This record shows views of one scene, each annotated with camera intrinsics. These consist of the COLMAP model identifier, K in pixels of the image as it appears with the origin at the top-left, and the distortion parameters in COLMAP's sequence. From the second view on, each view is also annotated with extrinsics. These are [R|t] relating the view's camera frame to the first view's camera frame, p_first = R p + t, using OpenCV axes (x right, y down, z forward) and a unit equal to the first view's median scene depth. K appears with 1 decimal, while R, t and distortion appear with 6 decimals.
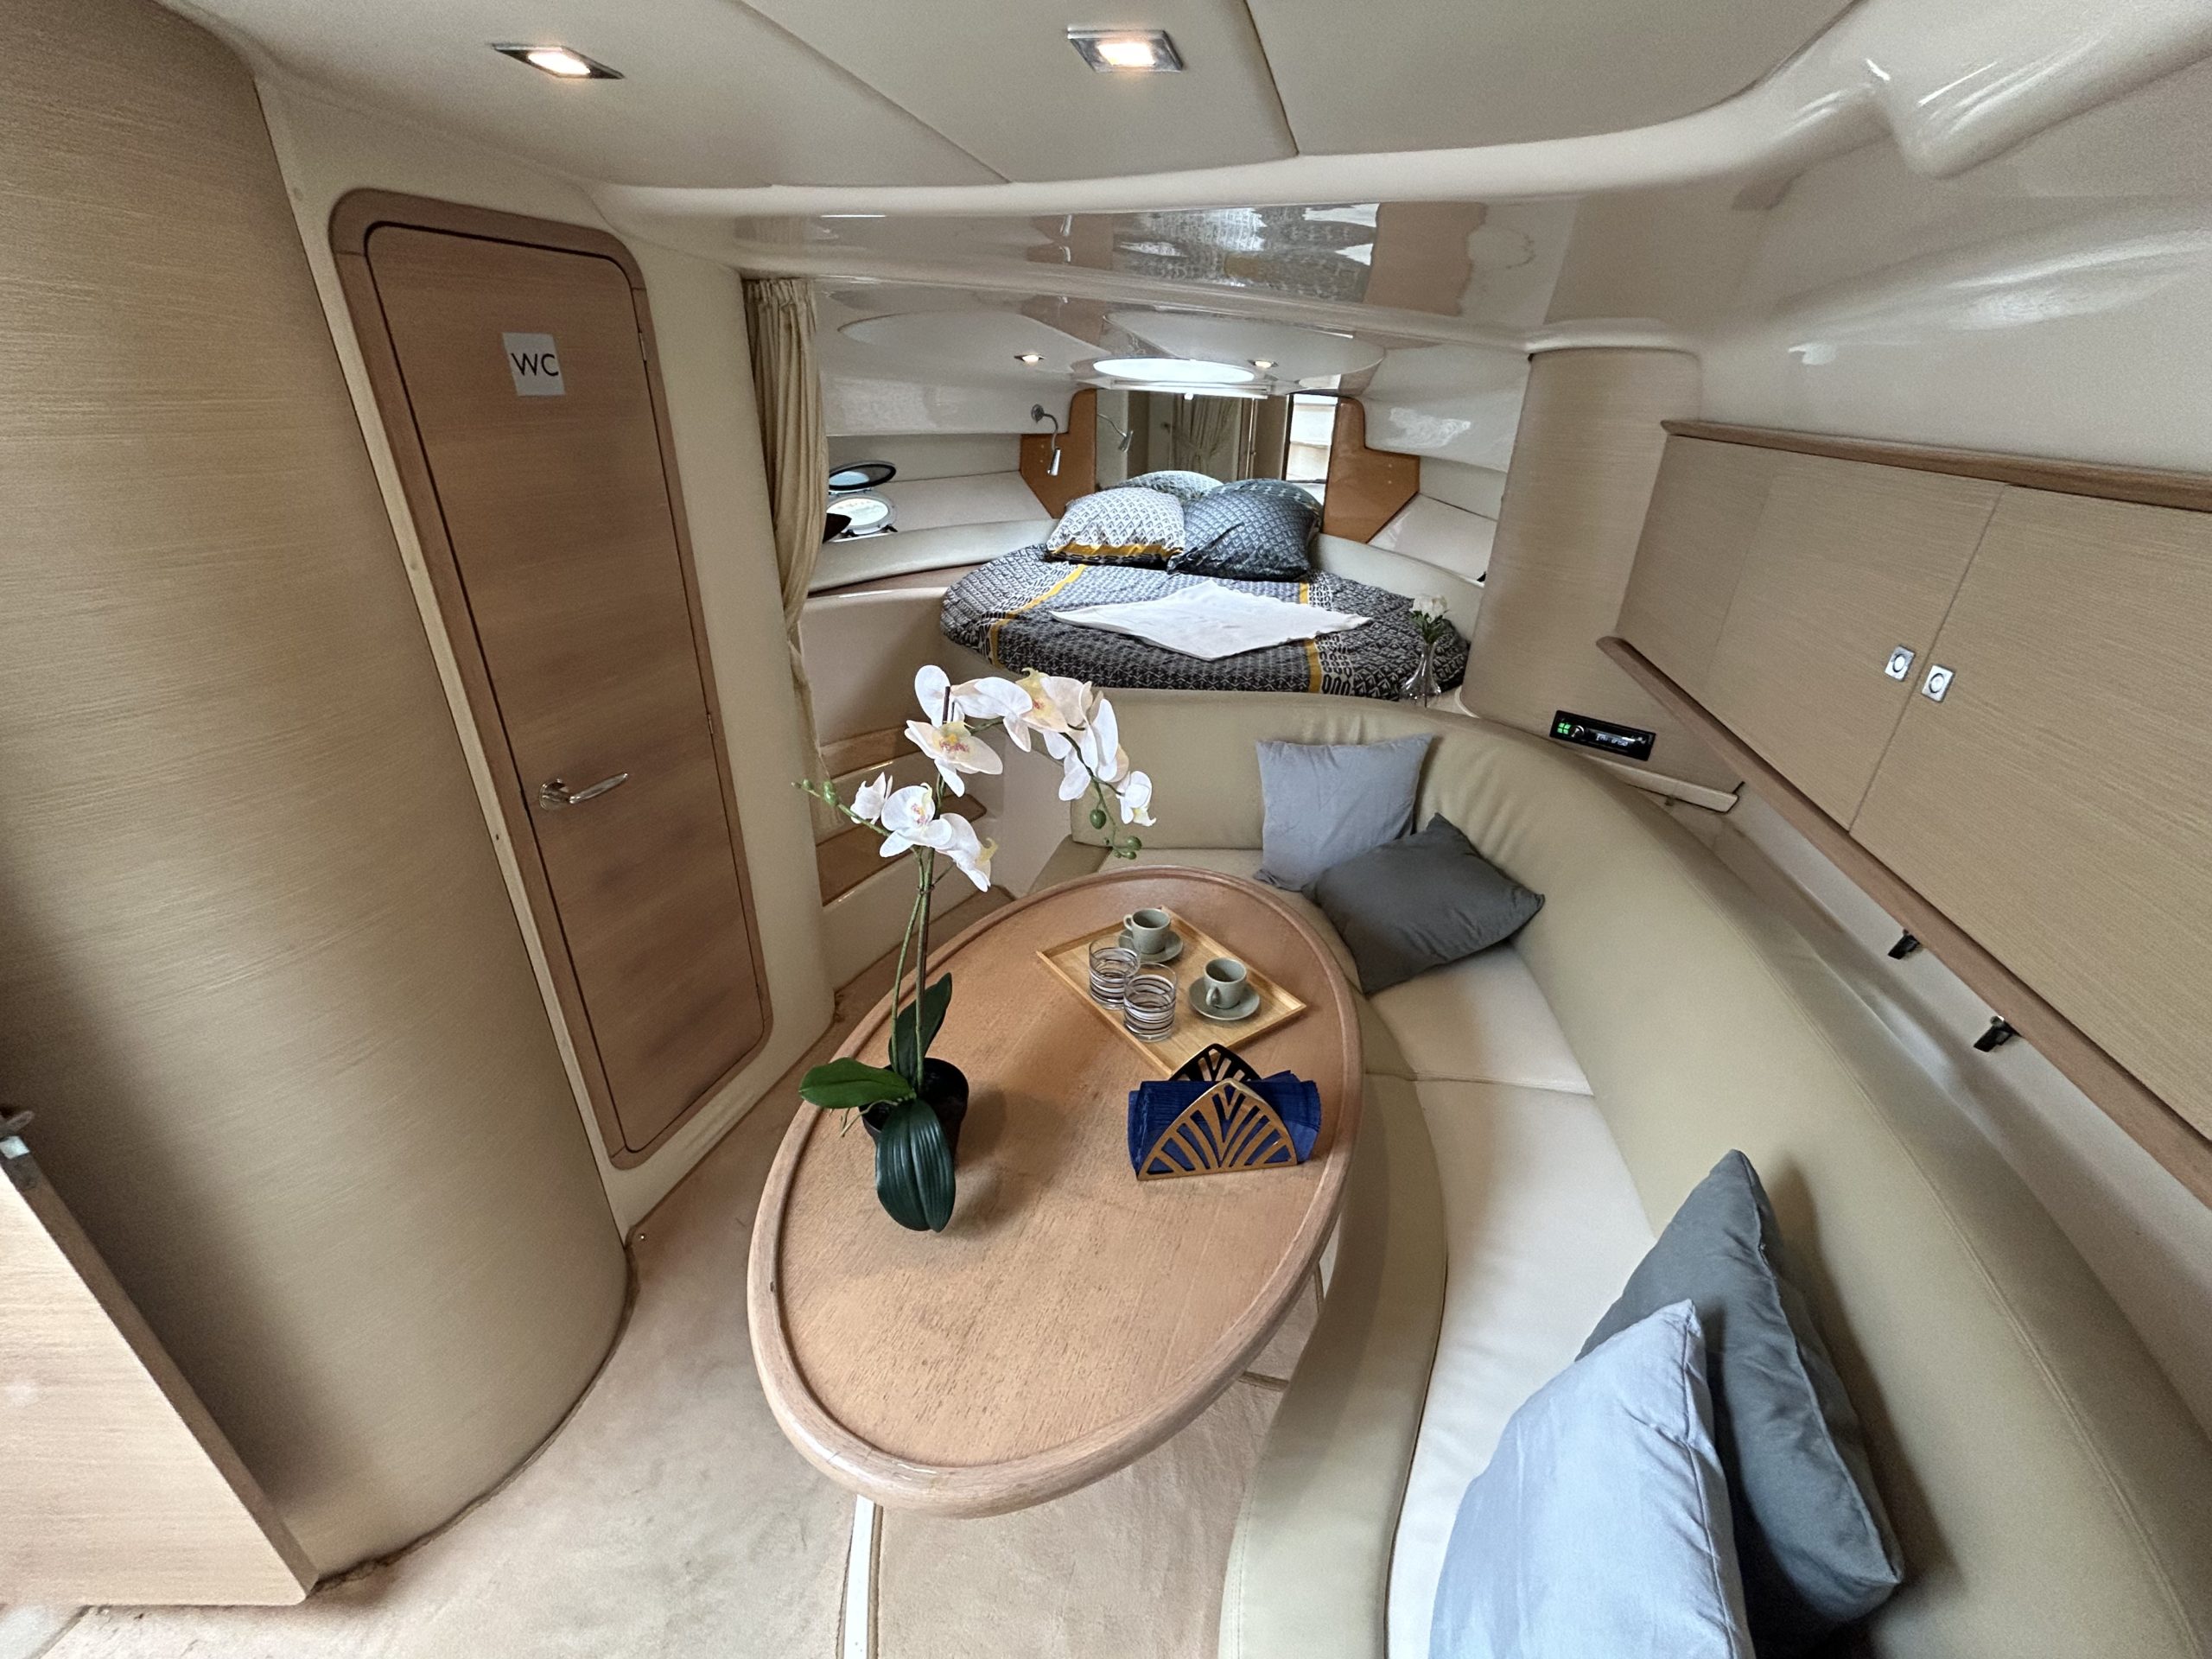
lens RADIAL K [[898.0, 0, 1099.8], [0, 898.0, 831.4], [0, 0, 1]] dist [0.001180, 0.000919]
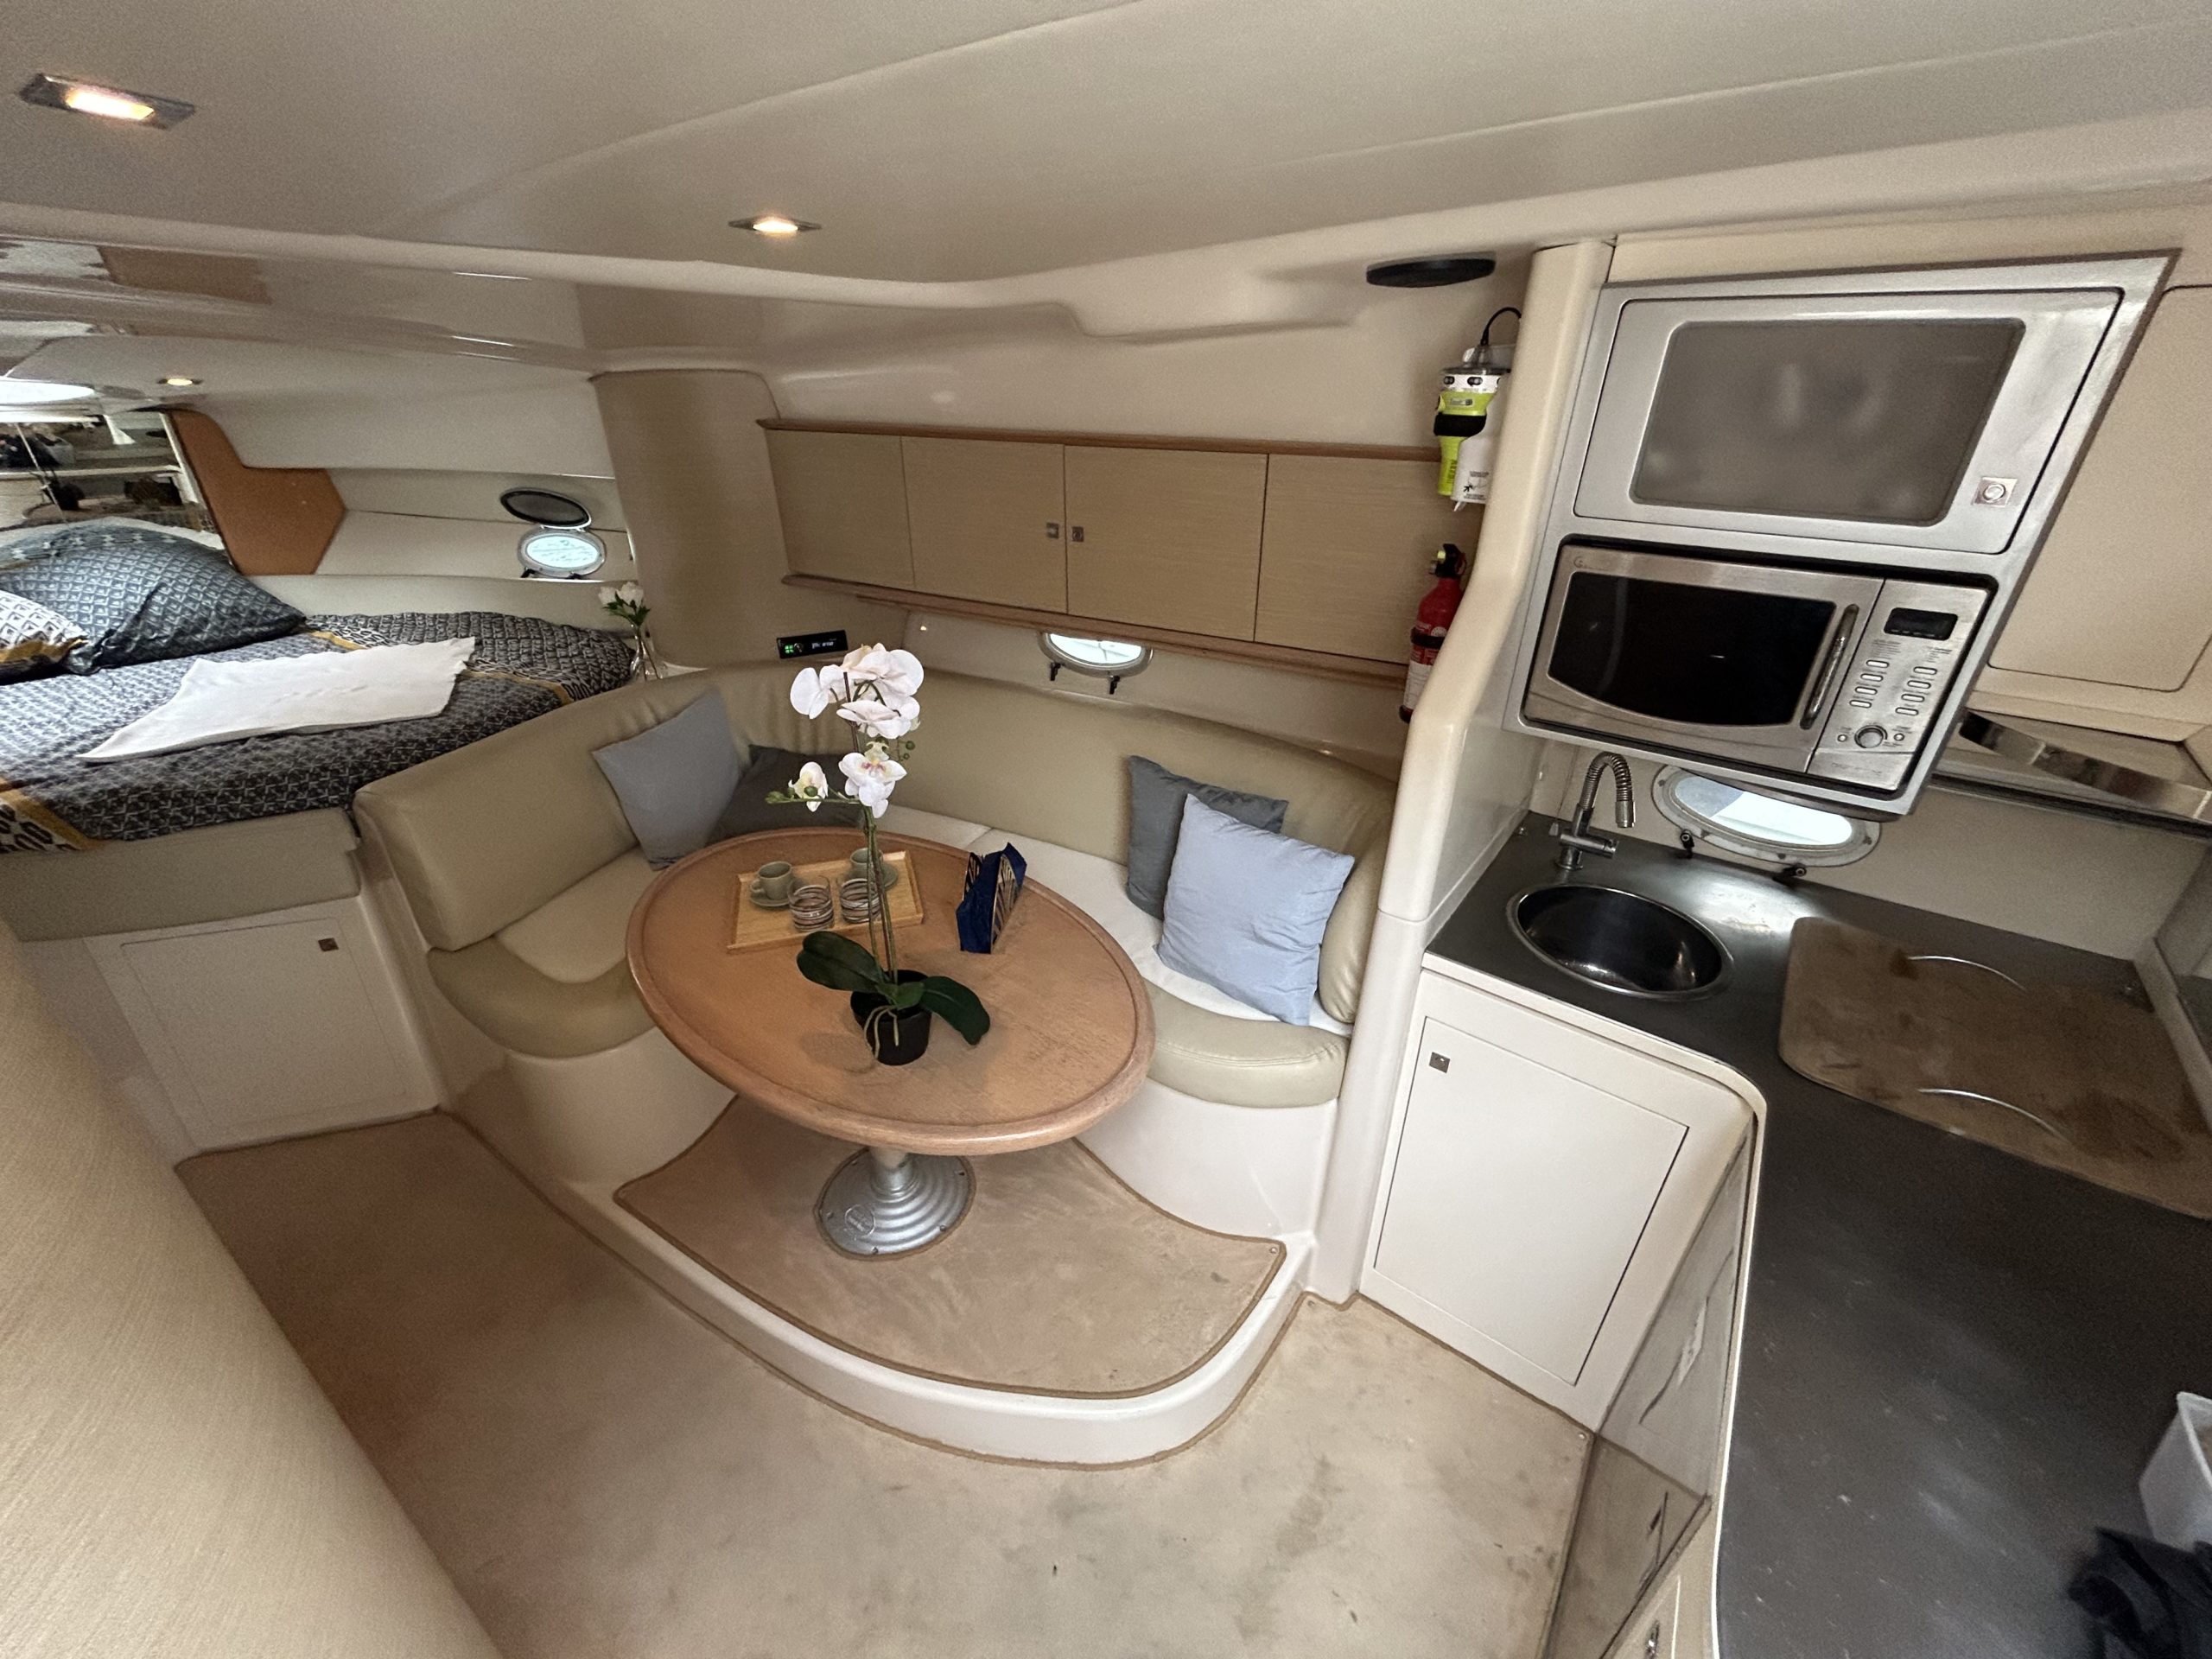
lens RADIAL K [[898.0, 0, 1098.3], [0, 898.0, 833.5], [0, 0, 1]] dist [0.001180, 0.000919]
pose [[0.311350, -0.465679, 0.828374, -0.327804], [0.437144, 0.844182, 0.310262, -0.053561], [-0.843781, 0.265518, 0.466405, 0.027610]]
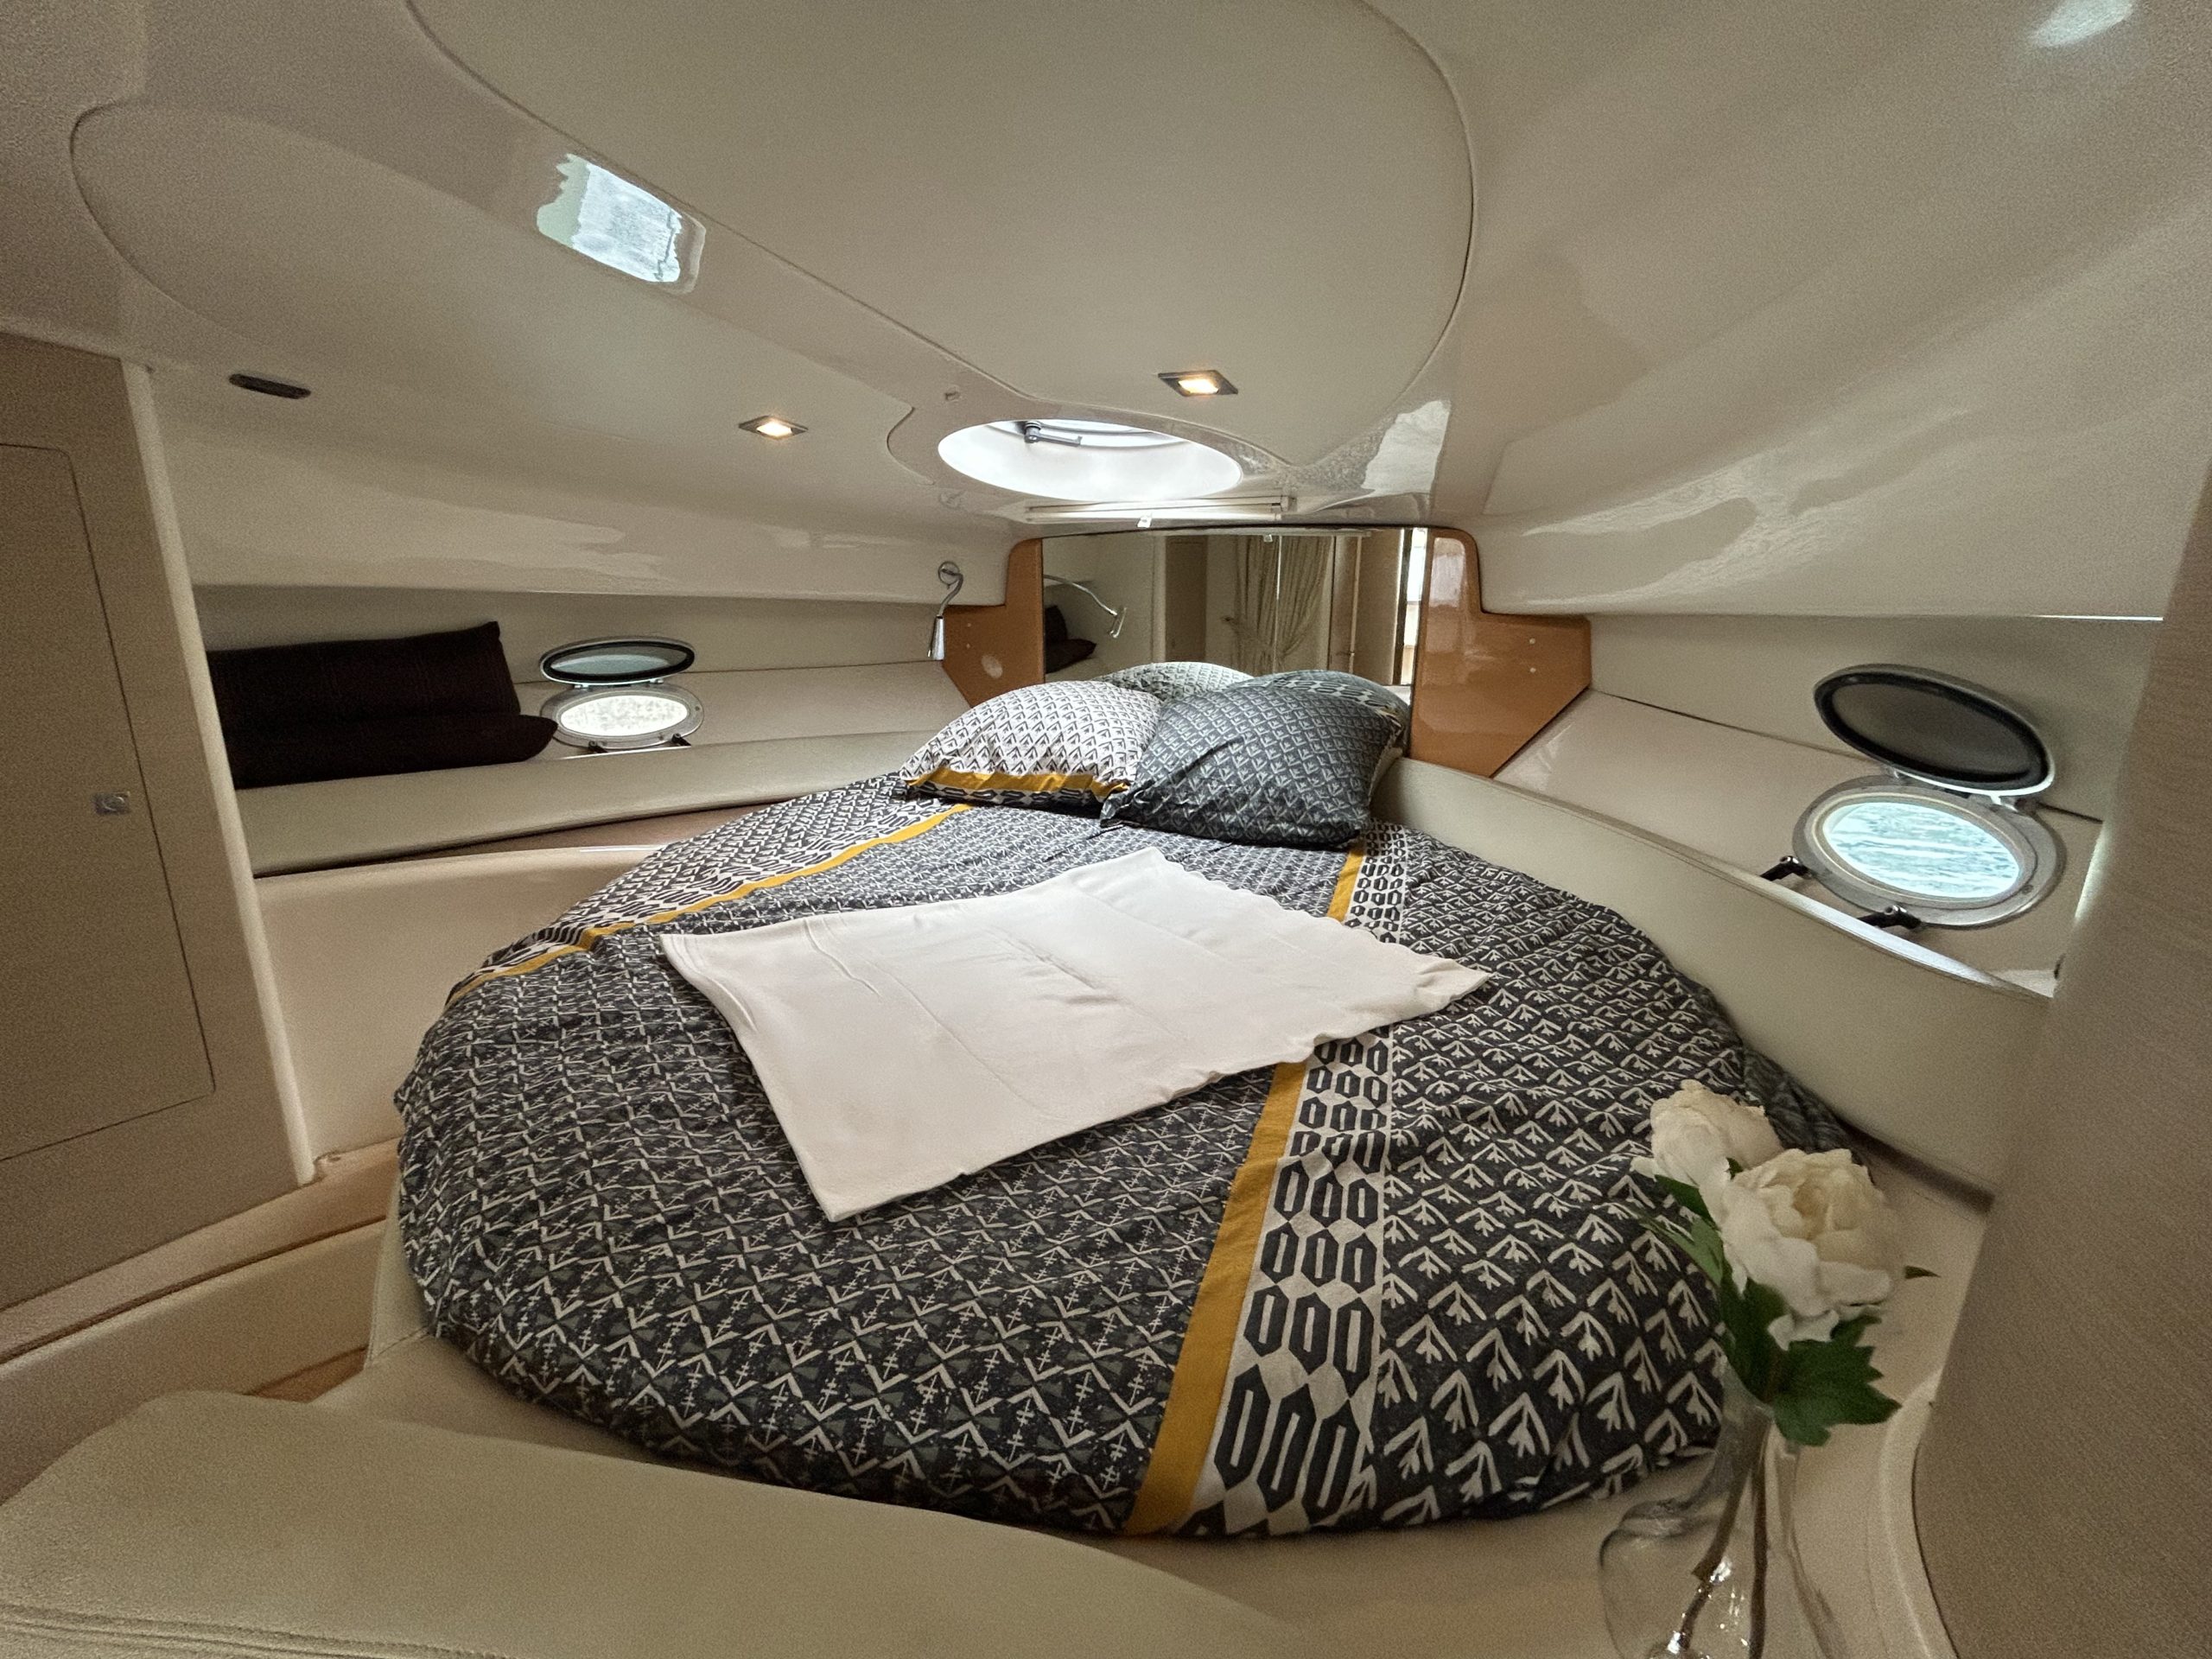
lens RADIAL K [[898.0, 0, 1110.6], [0, 898.0, 824.2], [0, 0, 1]] dist [0.001180, 0.000919]
pose [[0.988346, 0.025182, -0.150125, 0.165167], [-0.059576, 0.971543, -0.229250, -0.169134], [0.140080, 0.235522, 0.961721, 0.495123]]
